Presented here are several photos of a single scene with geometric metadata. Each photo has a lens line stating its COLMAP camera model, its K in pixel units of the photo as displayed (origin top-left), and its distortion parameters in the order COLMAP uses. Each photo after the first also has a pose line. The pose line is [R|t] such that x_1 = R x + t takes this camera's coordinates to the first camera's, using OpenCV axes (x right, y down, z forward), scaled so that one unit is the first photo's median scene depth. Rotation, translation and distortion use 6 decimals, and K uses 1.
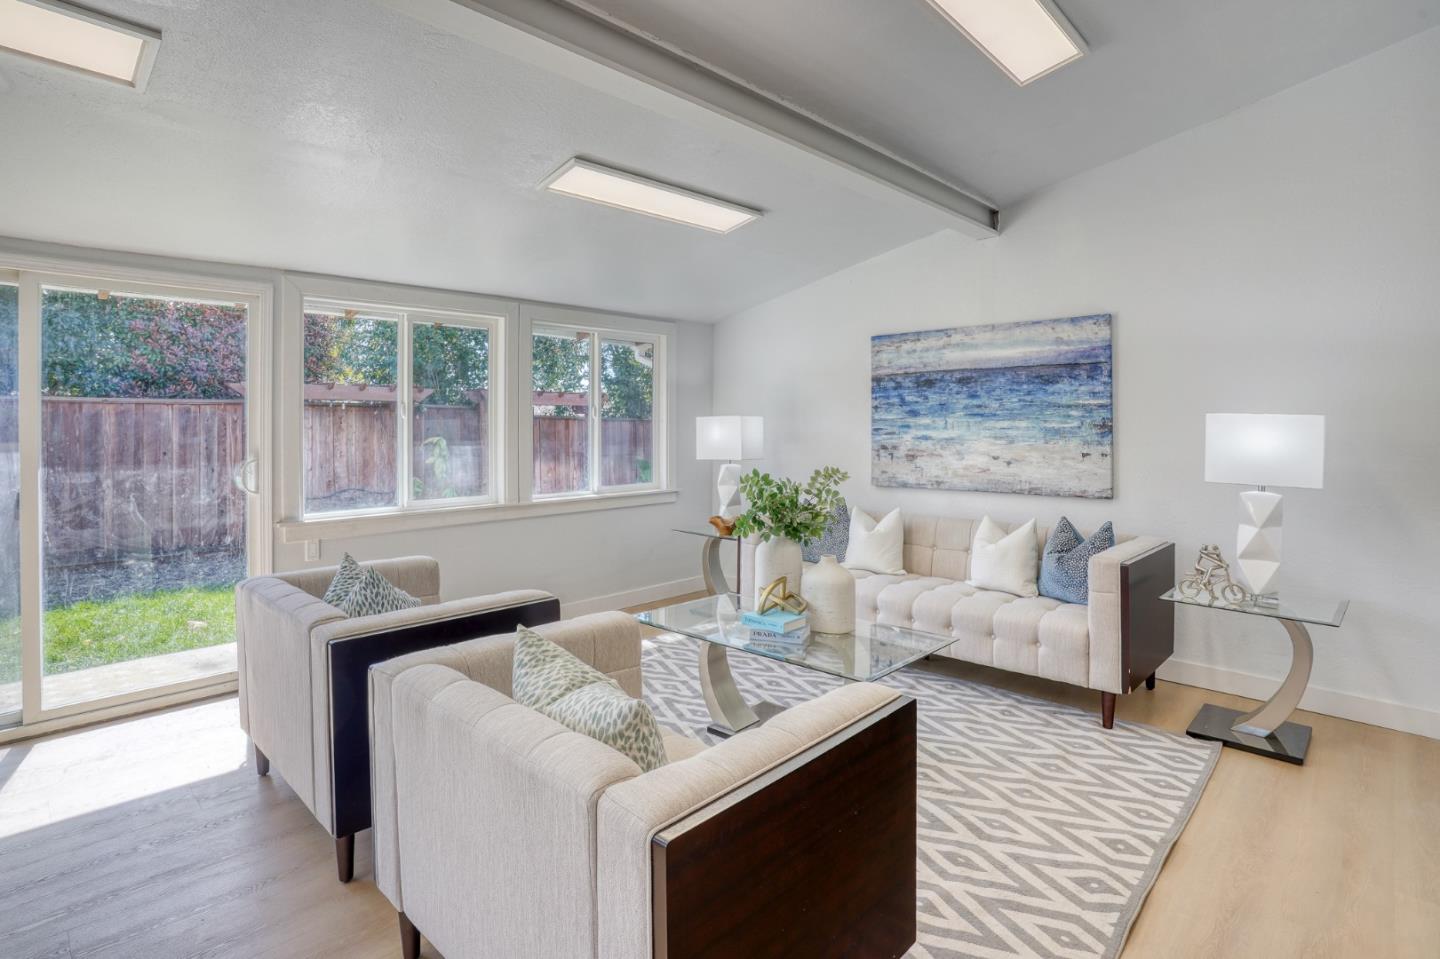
lens RADIAL K [[714.8, 0, 711.3], [0, 714.8, 450.6], [0, 0, 1]] dist [-0.071174, 0.037196]
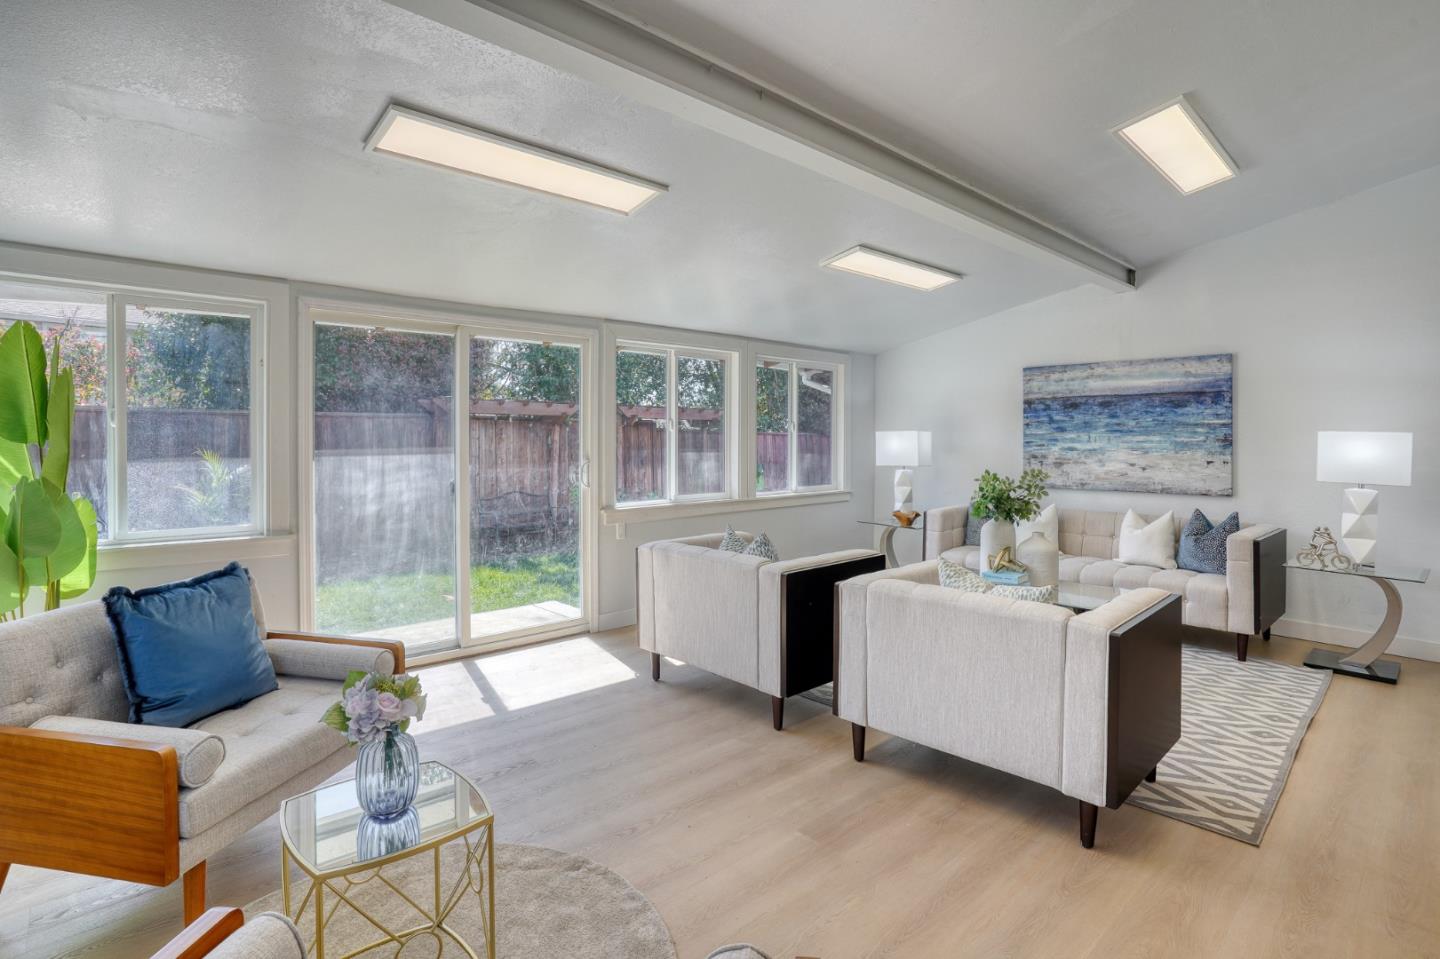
lens RADIAL K [[701.0, 0, 718.9], [0, 701.0, 463.1], [0, 0, 1]] dist [-0.067582, 0.033349]
pose [[0.998953, 0.006159, -0.045325, -0.308654], [-0.006142, 0.999981, 0.000511, 0.011888], [0.045327, -0.000232, 0.998972, -0.293442]]
